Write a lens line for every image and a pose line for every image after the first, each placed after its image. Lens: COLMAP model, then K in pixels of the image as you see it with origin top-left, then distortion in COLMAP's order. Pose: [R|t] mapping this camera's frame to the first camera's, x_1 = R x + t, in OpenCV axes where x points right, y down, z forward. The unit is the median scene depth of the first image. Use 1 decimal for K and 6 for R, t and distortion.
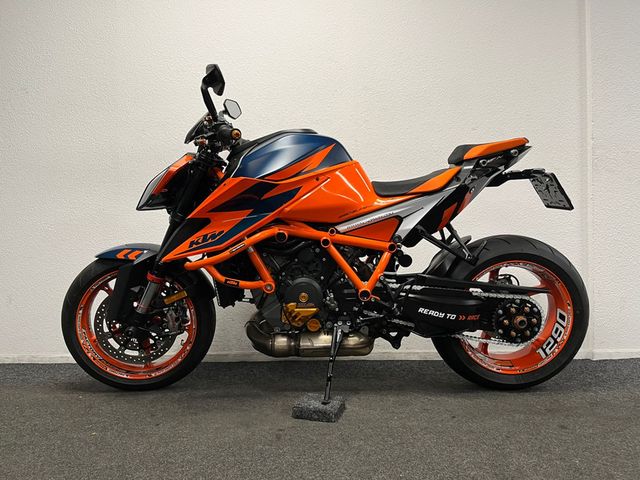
lens RADIAL K [[475.9, 0, 322.5], [0, 475.9, 242.3], [0, 0, 1]] dist [0.054508, -0.007364]
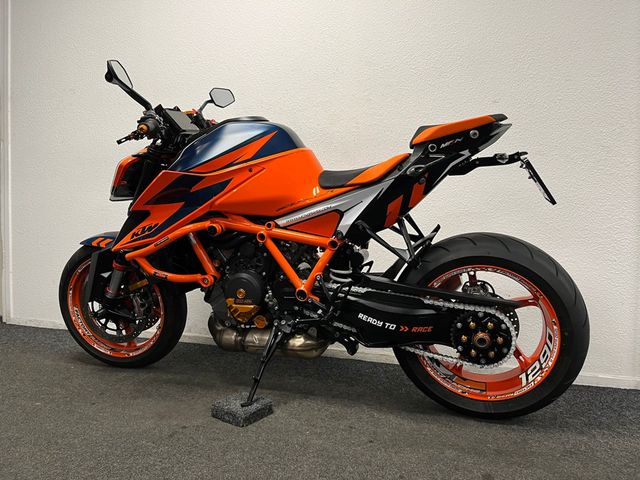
lens RADIAL K [[475.9, 0, 319.8], [0, 475.9, 237.7], [0, 0, 1]] dist [0.054508, -0.007364]
pose [[0.946791, 0.030225, -0.320426, 0.405912], [-0.018194, 0.999015, 0.040475, -0.037497], [0.321334, -0.032491, 0.946408, 0.135427]]
